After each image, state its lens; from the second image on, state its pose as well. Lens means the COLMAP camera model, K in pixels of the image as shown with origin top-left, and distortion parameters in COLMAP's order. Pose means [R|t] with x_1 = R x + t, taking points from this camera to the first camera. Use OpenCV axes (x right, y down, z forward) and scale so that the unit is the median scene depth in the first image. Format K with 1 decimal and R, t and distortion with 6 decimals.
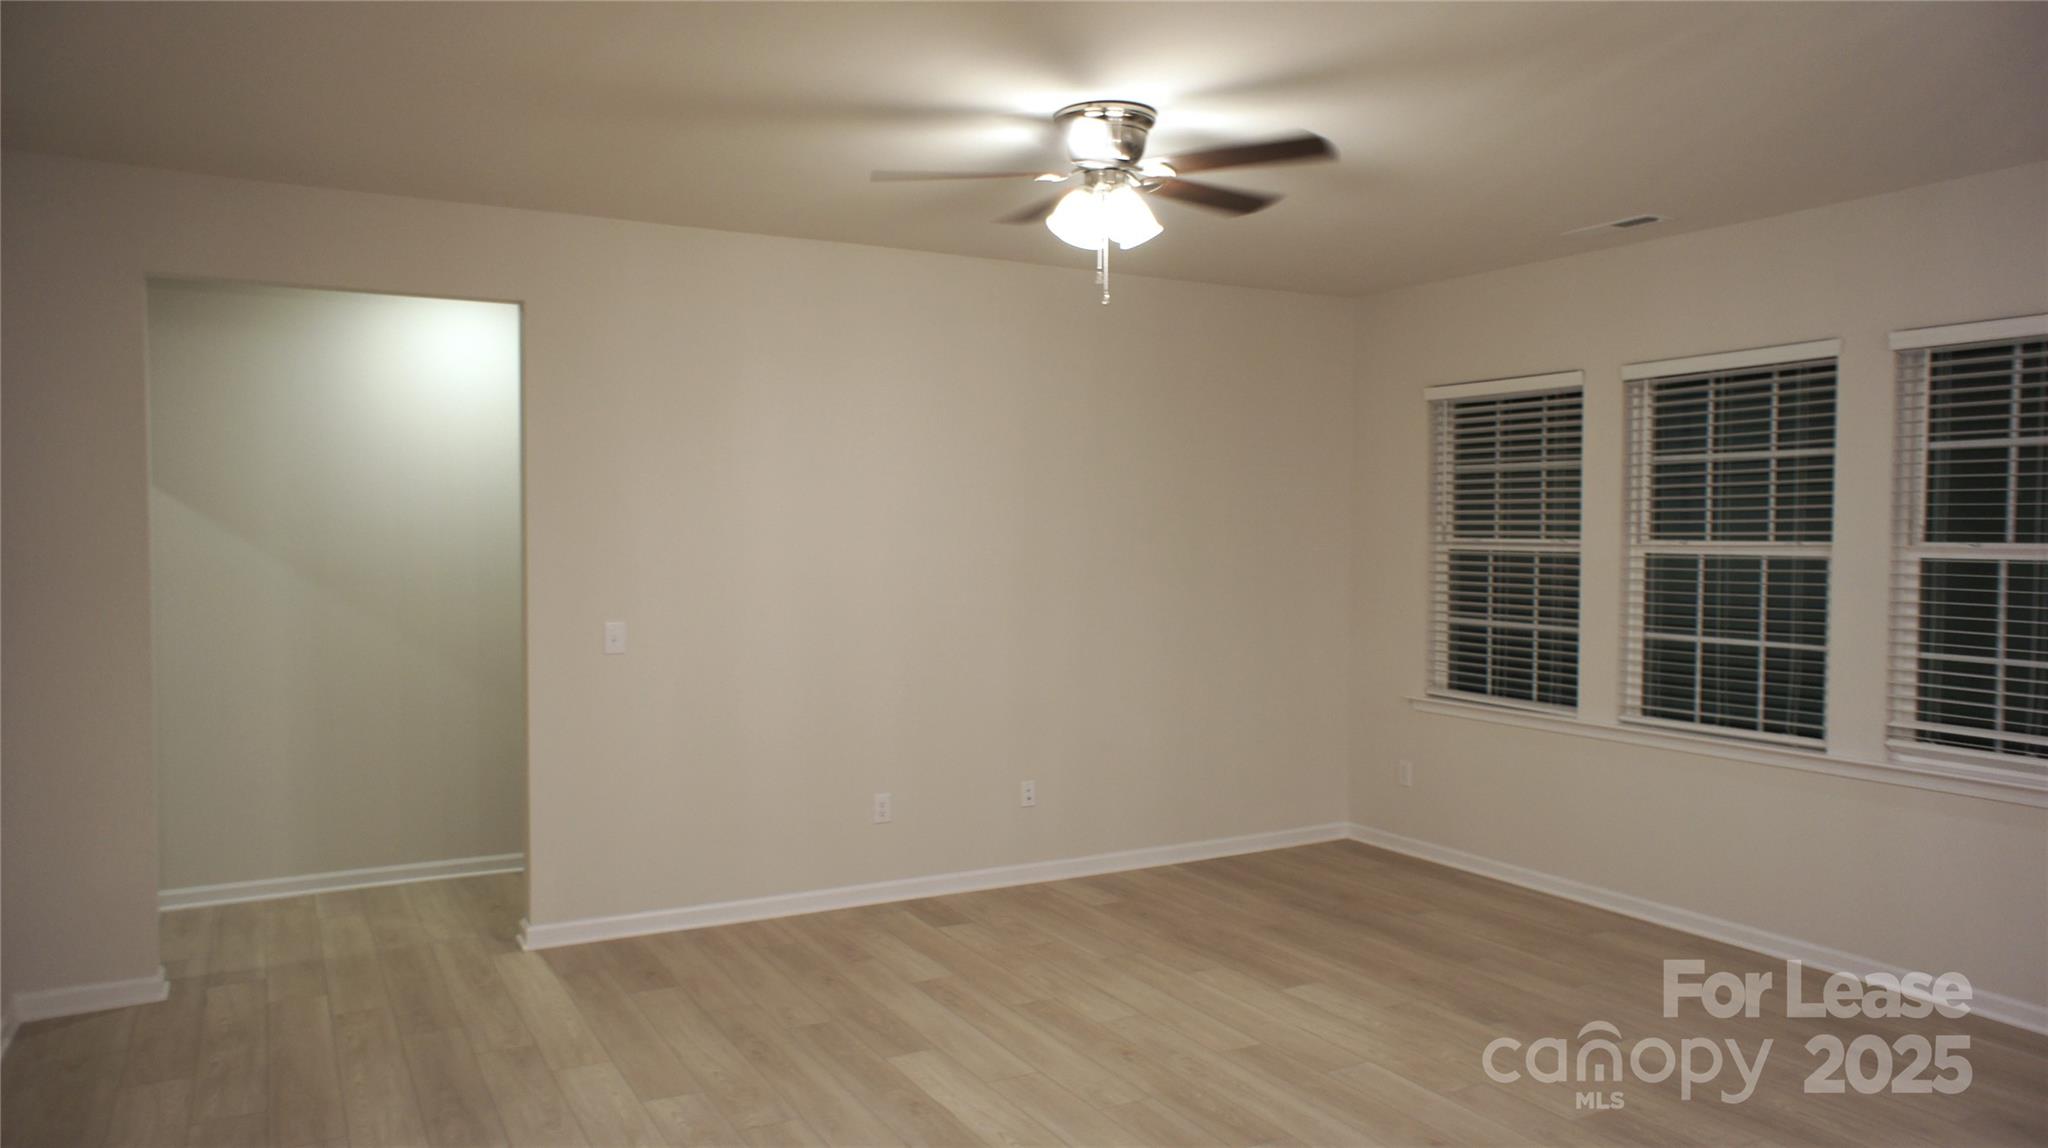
lens RADIAL K [[1388.7, 0, 1030.8], [0, 1388.7, 584.2], [0, 0, 1]] dist [-0.055578, 0.070623]
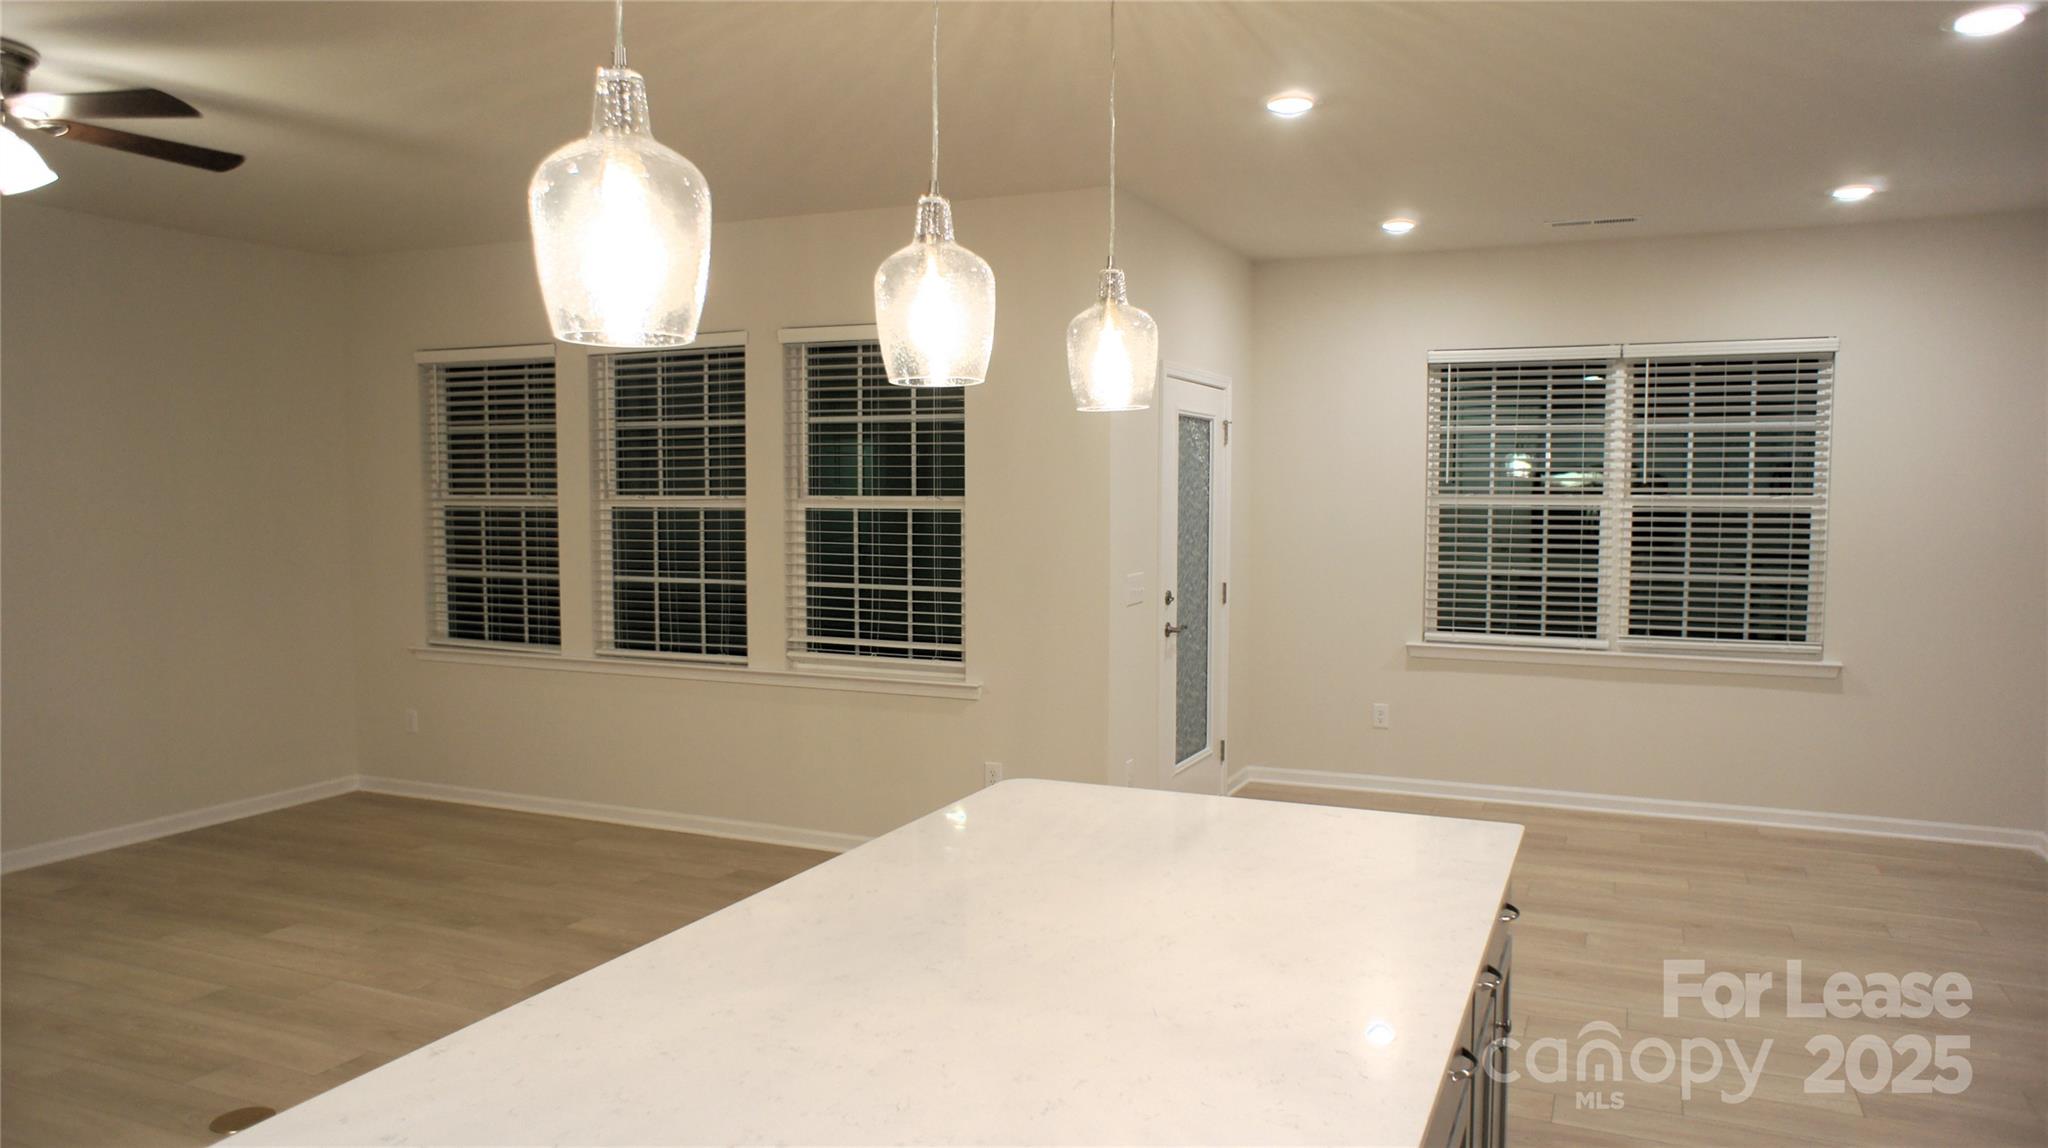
lens RADIAL K [[1388.7, 0, 1032.1], [0, 1388.7, 586.8], [0, 0, 1]] dist [-0.055578, 0.070623]
pose [[0.802907, -0.043891, 0.594486, 0.043130], [0.024185, 0.998863, 0.041083, 0.005526], [-0.595613, -0.018608, 0.803056, -0.144196]]
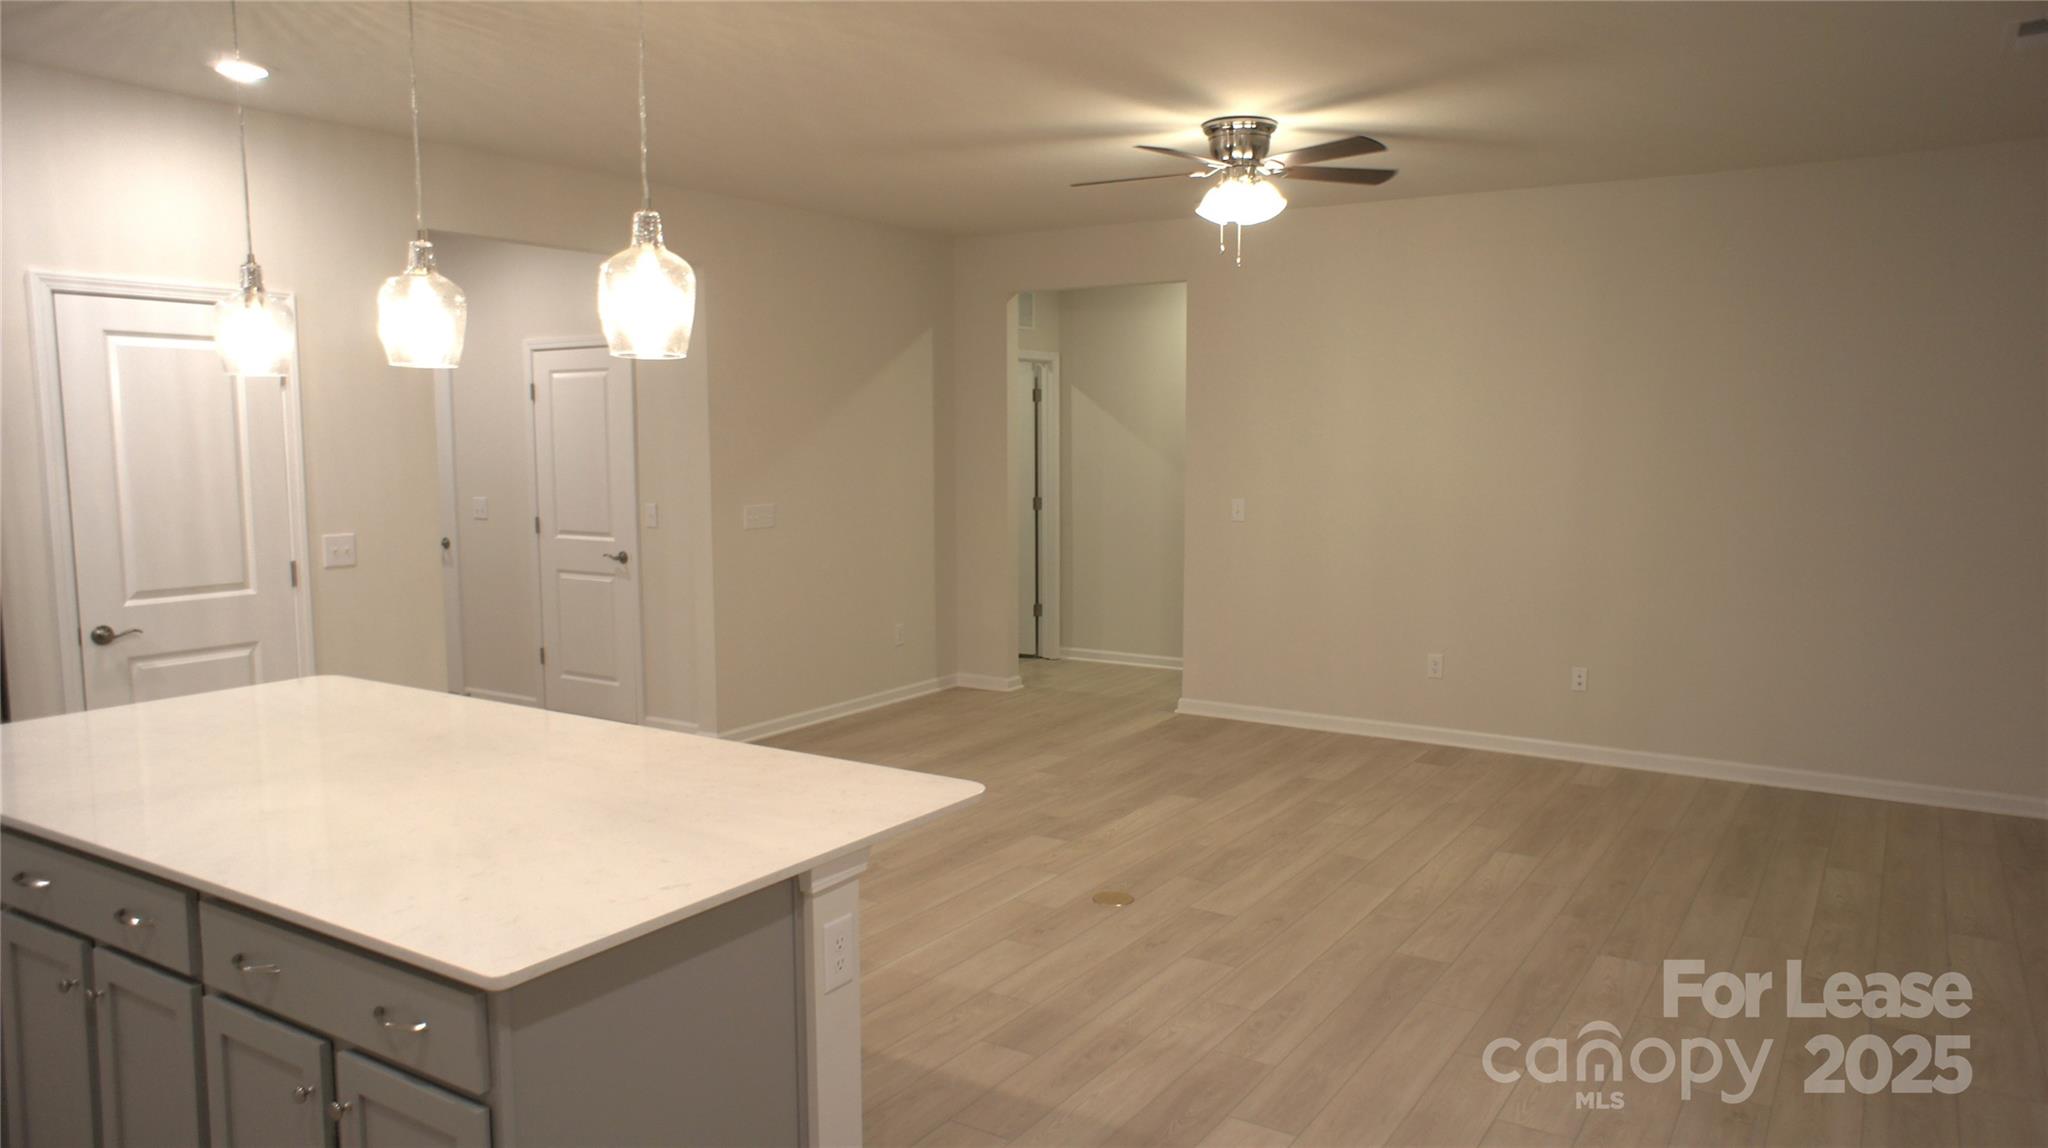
lens RADIAL K [[1388.7, 0, 1054.2], [0, 1388.7, 553.8], [0, 0, 1]] dist [-0.055578, 0.070623]
pose [[0.480681, 0.075443, -0.873644, 0.872660], [-0.034553, 0.997148, 0.067097, -0.006849], [0.876214, -0.002065, 0.481917, 0.137249]]
